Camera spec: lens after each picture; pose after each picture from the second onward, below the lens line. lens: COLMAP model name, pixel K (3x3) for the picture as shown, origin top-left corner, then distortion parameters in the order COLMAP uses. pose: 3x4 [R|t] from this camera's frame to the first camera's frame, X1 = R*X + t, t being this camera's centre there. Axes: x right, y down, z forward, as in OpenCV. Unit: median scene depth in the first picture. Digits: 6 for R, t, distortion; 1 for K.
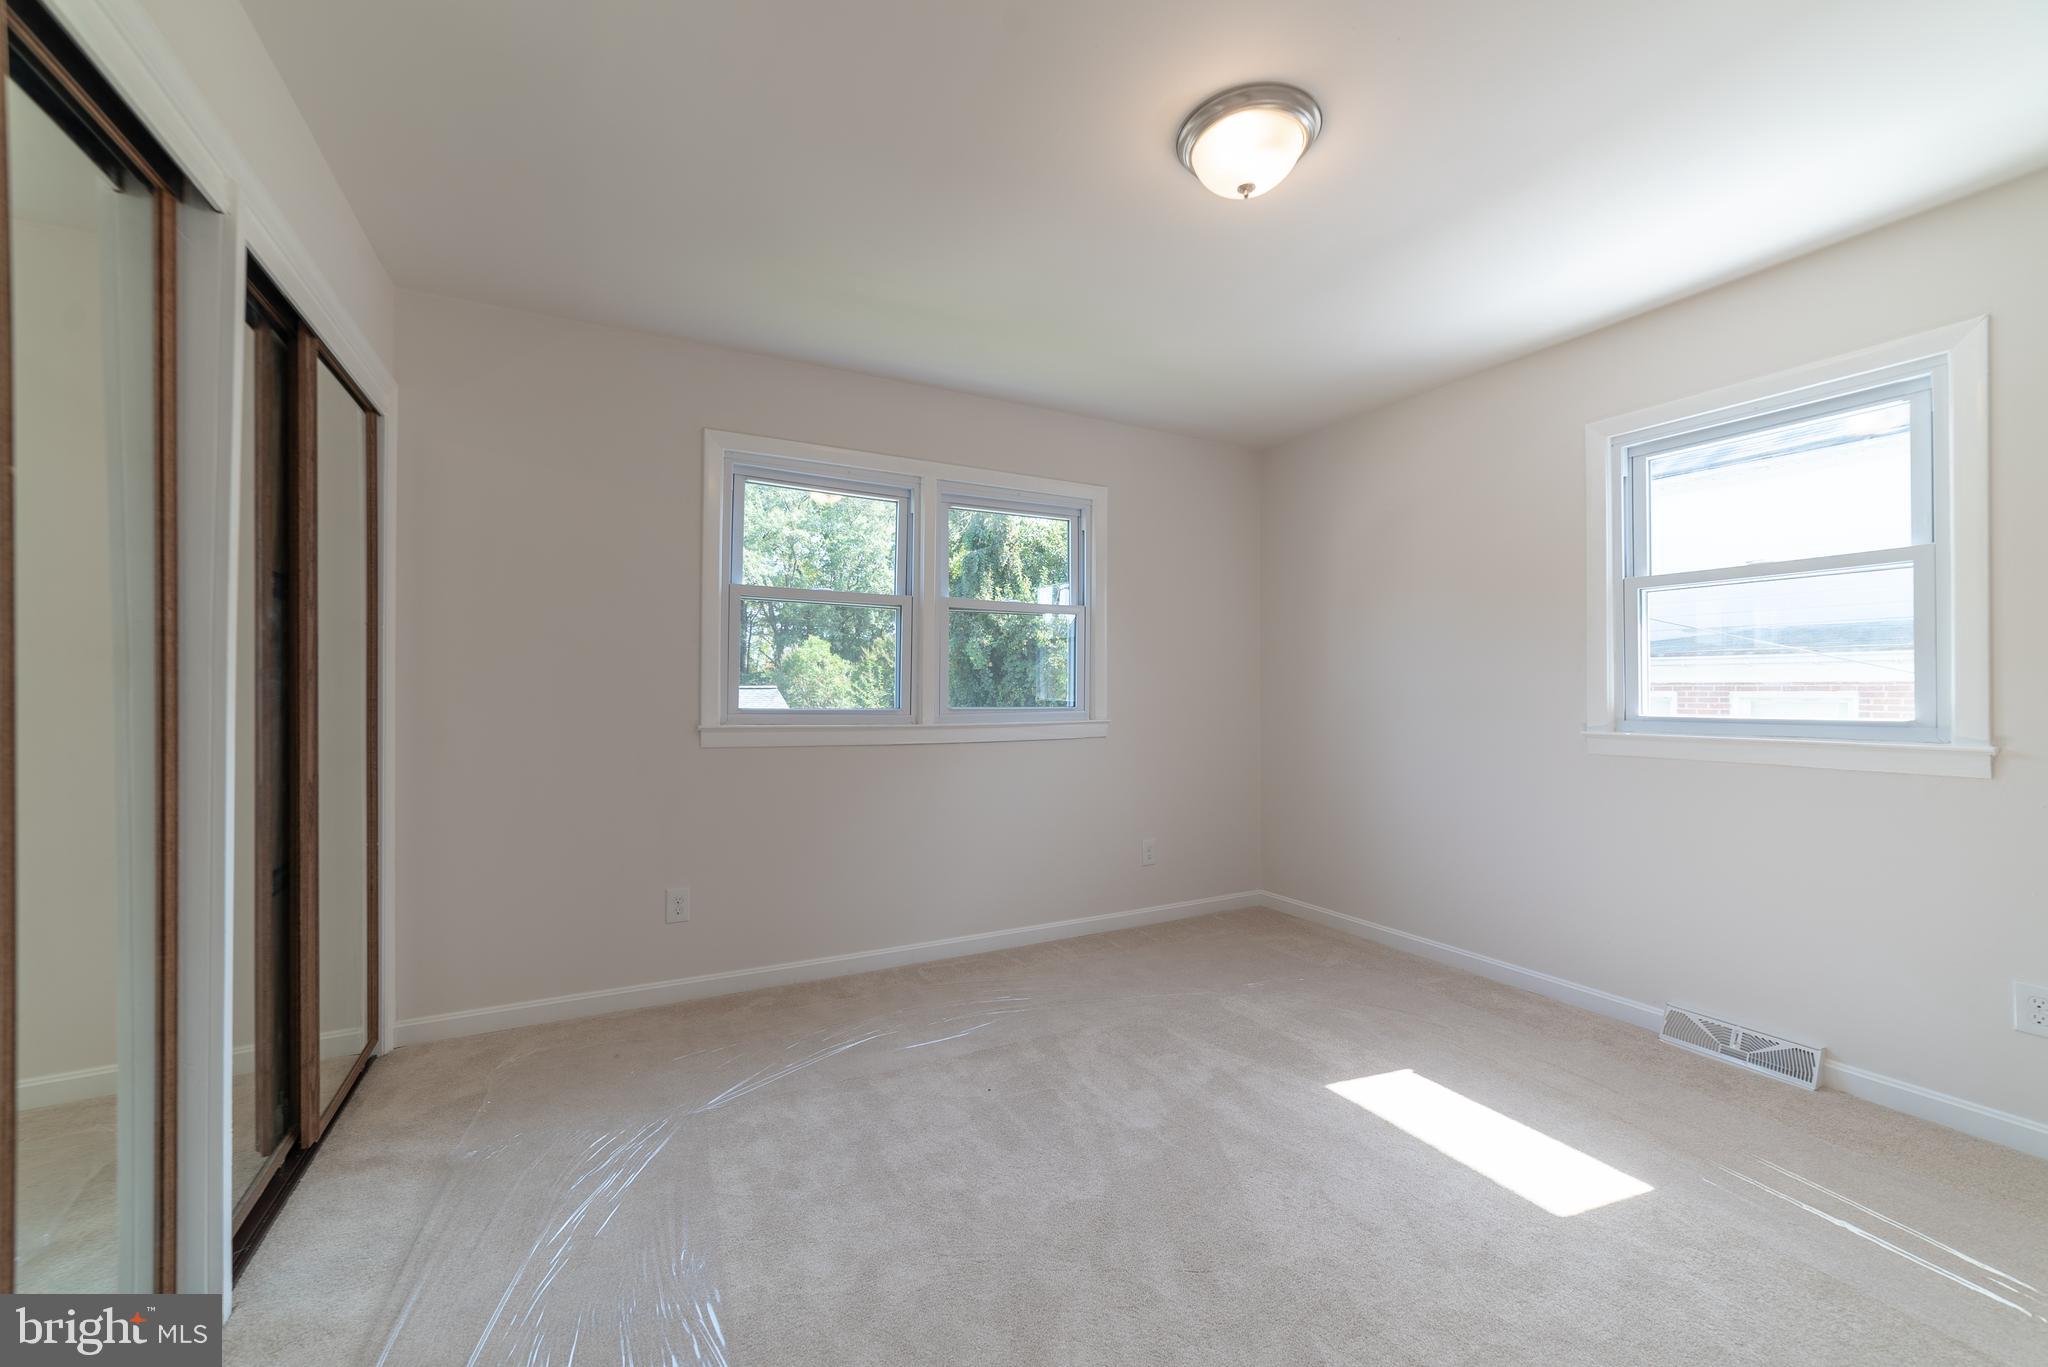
lens RADIAL K [[801.5, 0, 1024.0], [0, 801.5, 683.5], [0, 0, 1]] dist [0.000799, 0.000294]
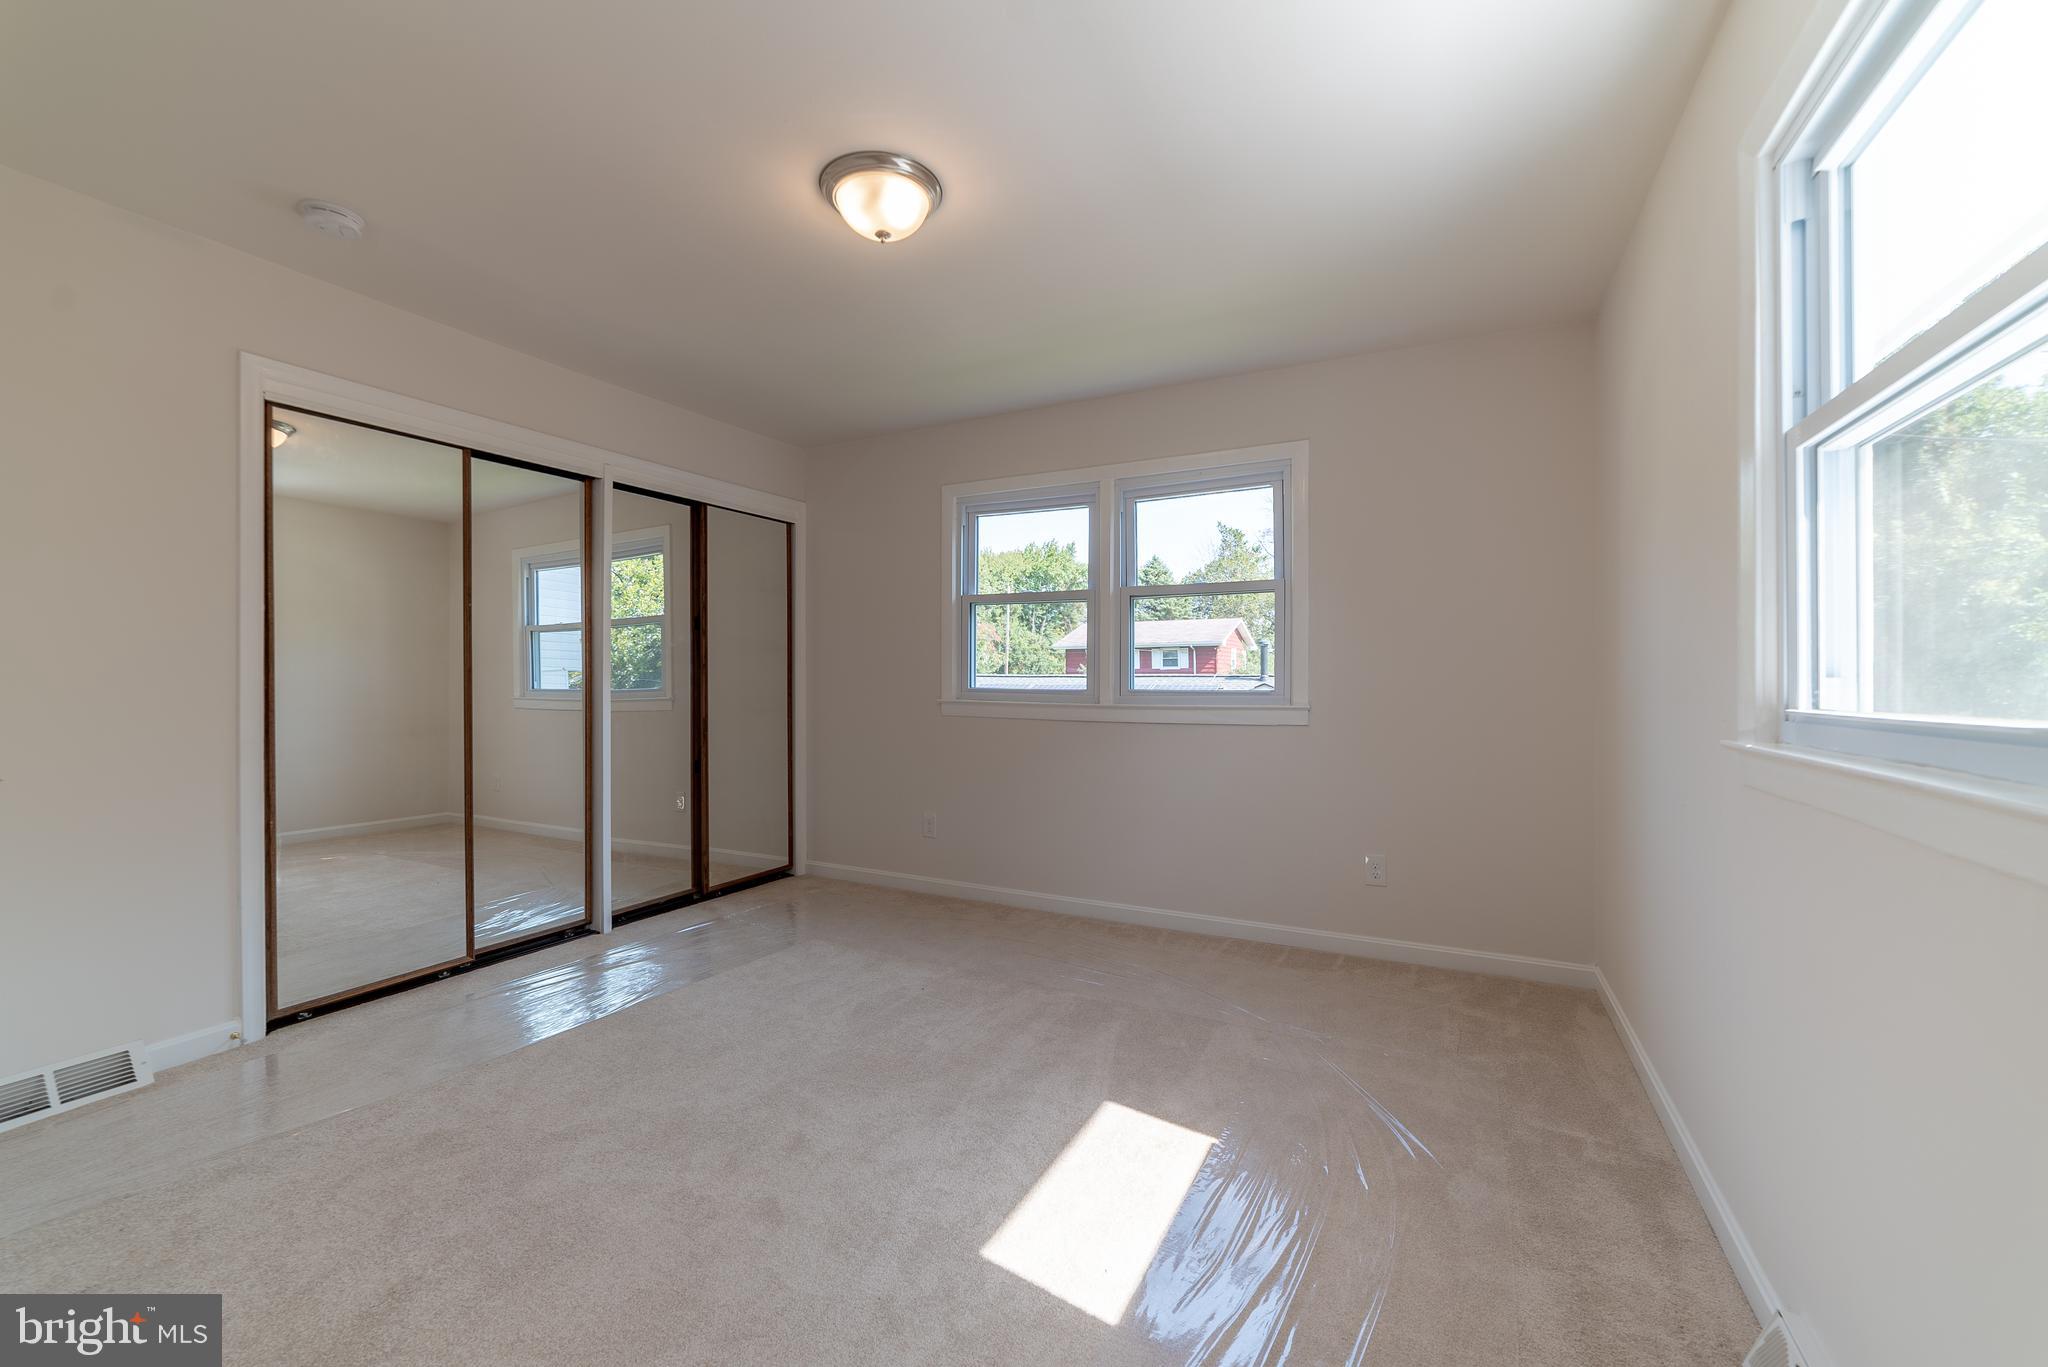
lens RADIAL K [[814.8, 0, 1024.1], [0, 814.8, 674.6], [0, 0, 1]] dist [-0.000483, 0.000018]
pose [[0.573348, -0.006208, -0.819288, 0.837051], [0.005850, 0.999977, -0.003483, 0.015399], [0.819291, -0.002796, 0.573371, 0.305598]]
